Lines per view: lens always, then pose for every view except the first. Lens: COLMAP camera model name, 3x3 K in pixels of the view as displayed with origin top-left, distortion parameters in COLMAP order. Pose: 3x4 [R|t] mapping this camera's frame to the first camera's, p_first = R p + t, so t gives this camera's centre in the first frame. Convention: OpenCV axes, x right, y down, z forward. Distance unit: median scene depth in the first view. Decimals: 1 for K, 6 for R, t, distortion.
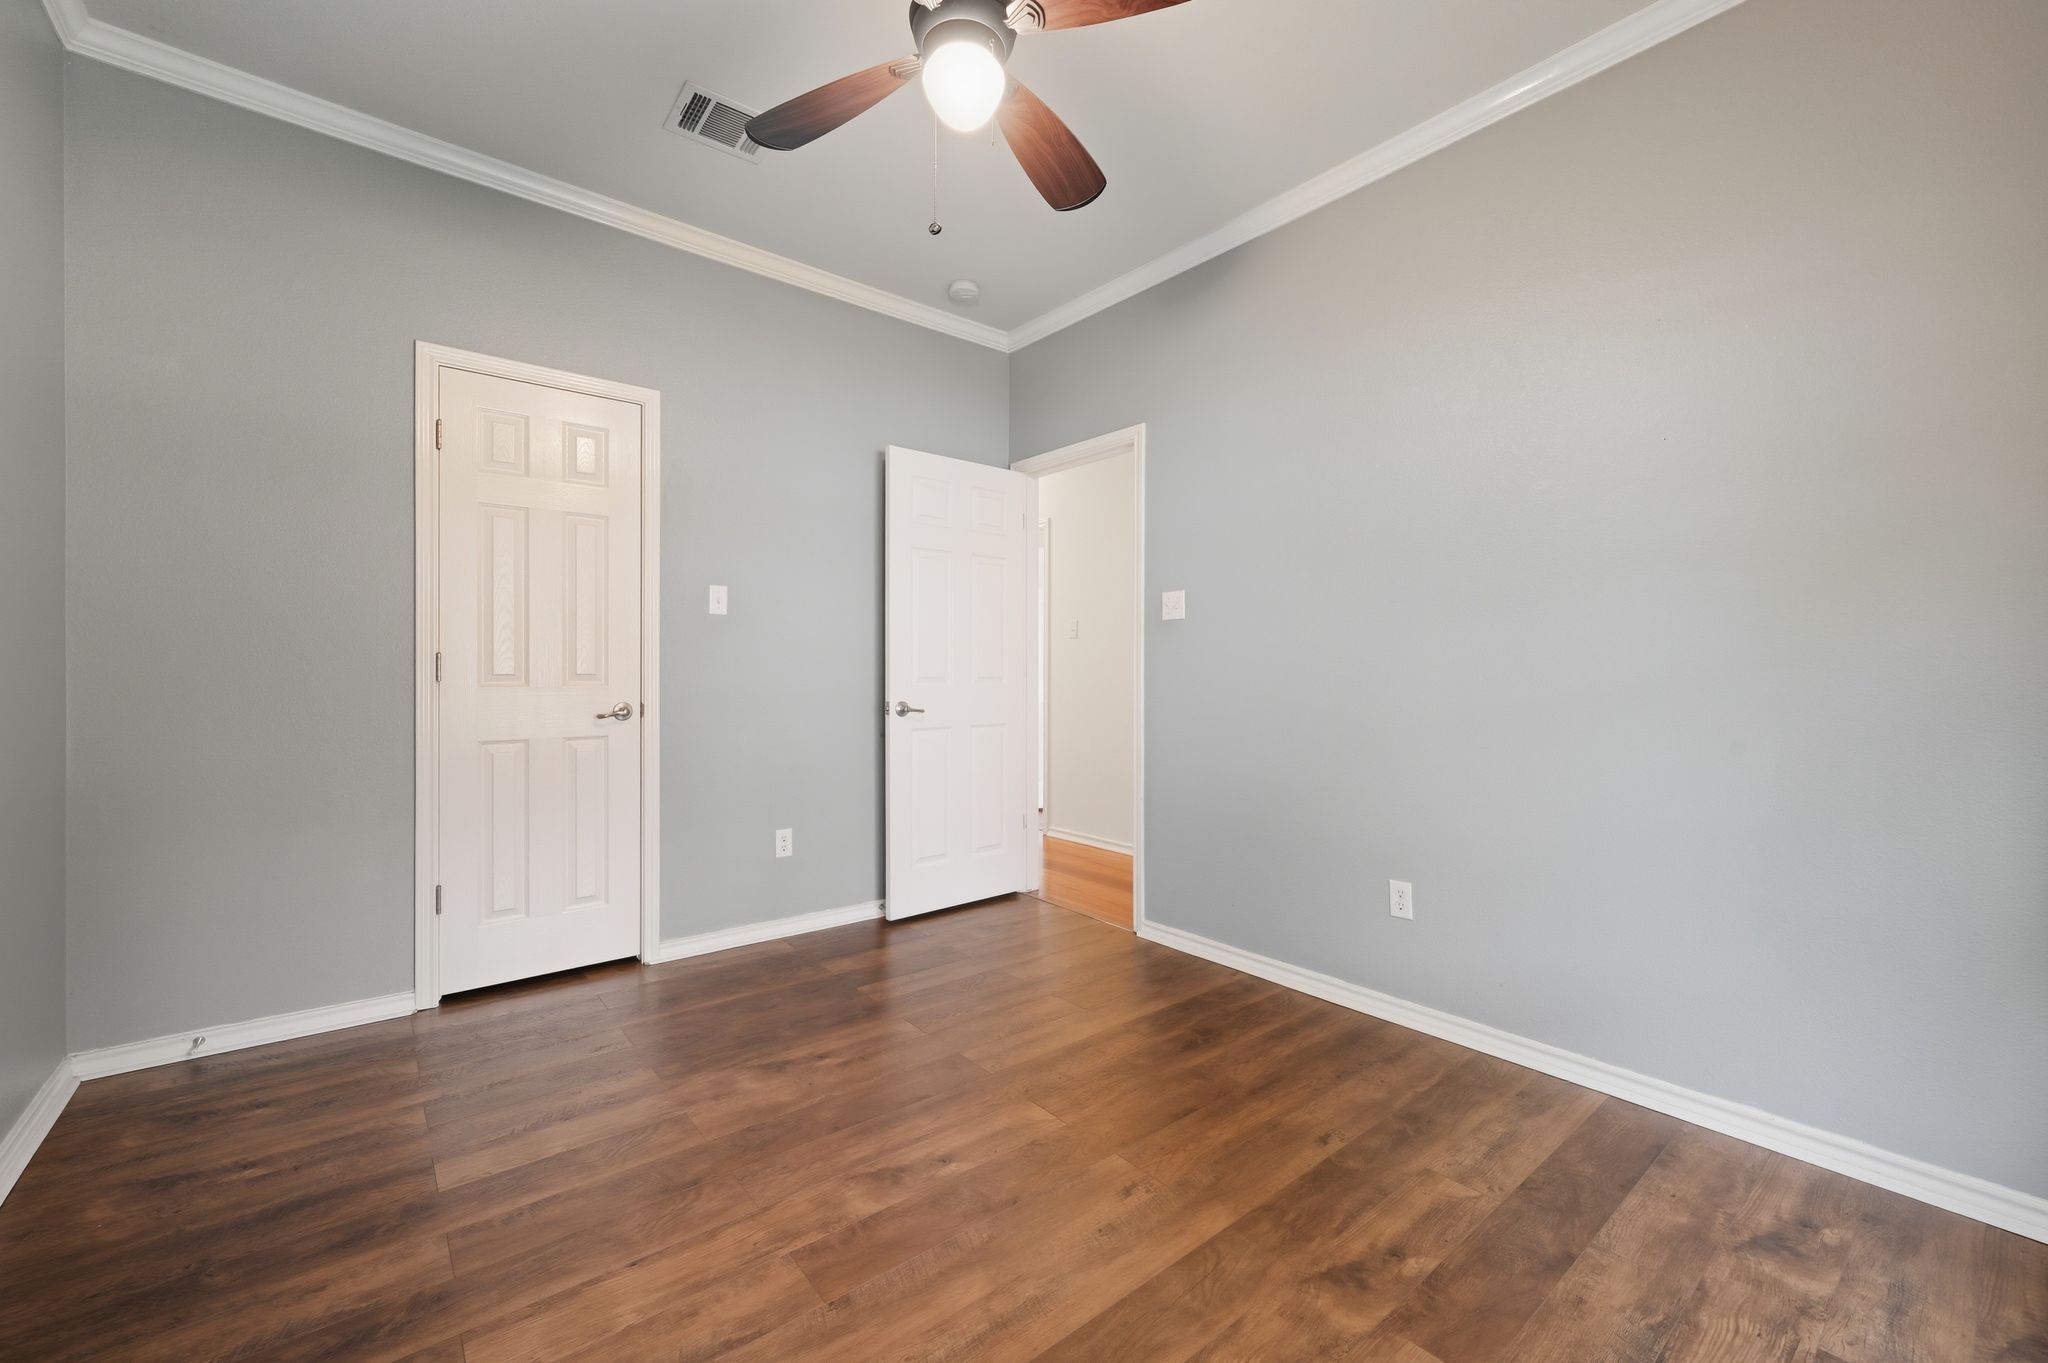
lens RADIAL K [[817.6, 0, 1025.6], [0, 817.6, 672.8], [0, 0, 1]] dist [-0.000202, 0.000754]
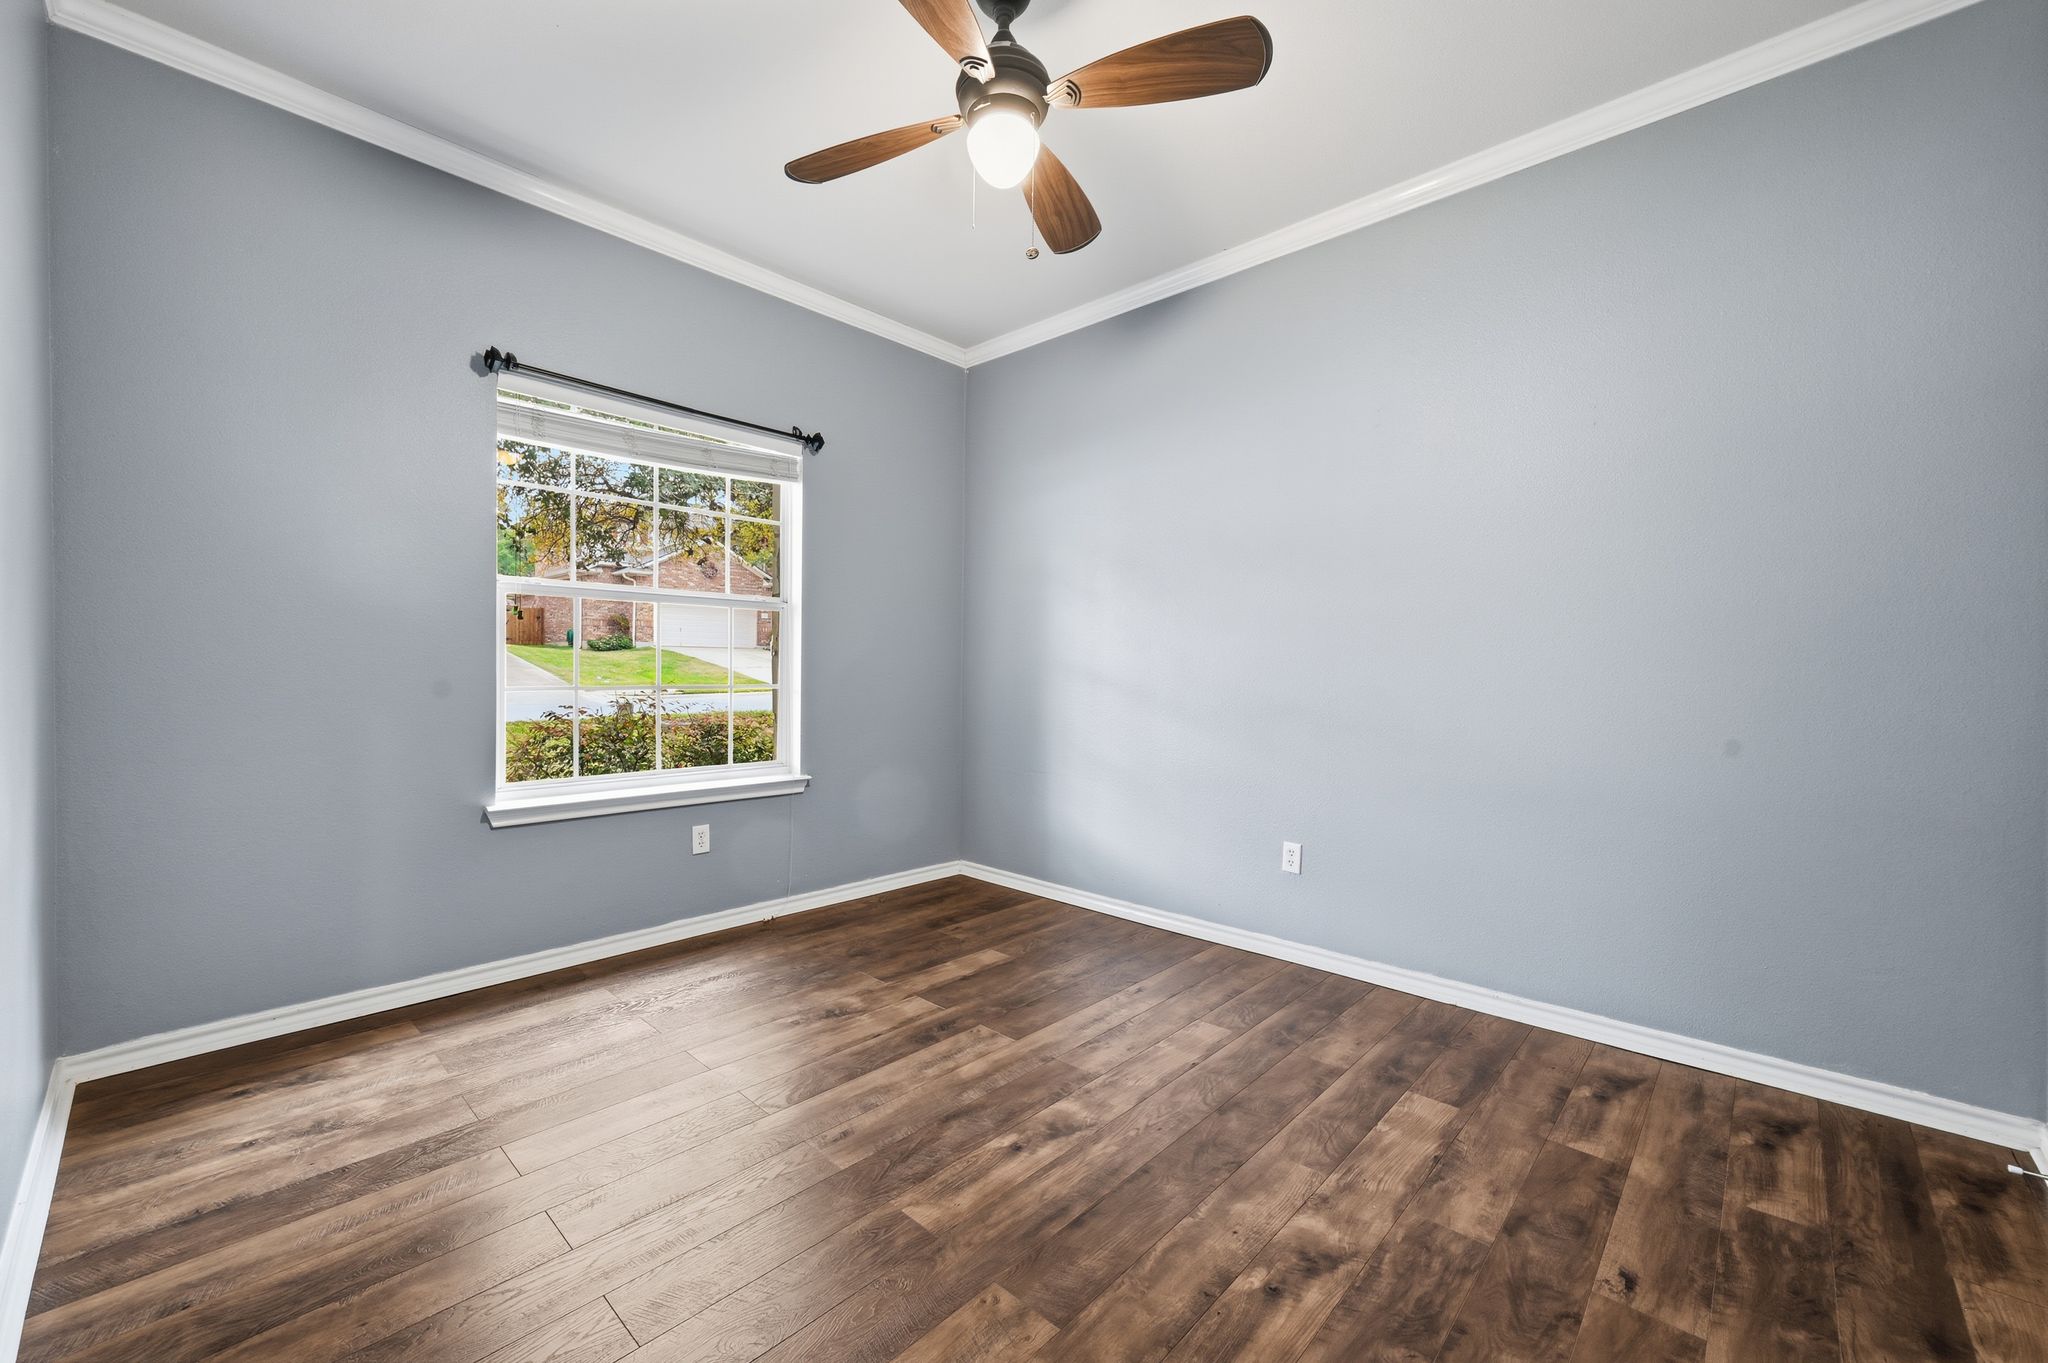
lens RADIAL K [[817.6, 0, 1025.6], [0, 817.6, 672.8], [0, 0, 1]] dist [-0.000202, 0.000754]
pose [[-0.990805, -0.012436, -0.134725, 0.037055], [-0.013044, 0.999908, 0.003628, -0.002483], [0.134667, 0.005352, -0.990876, 2.118331]]
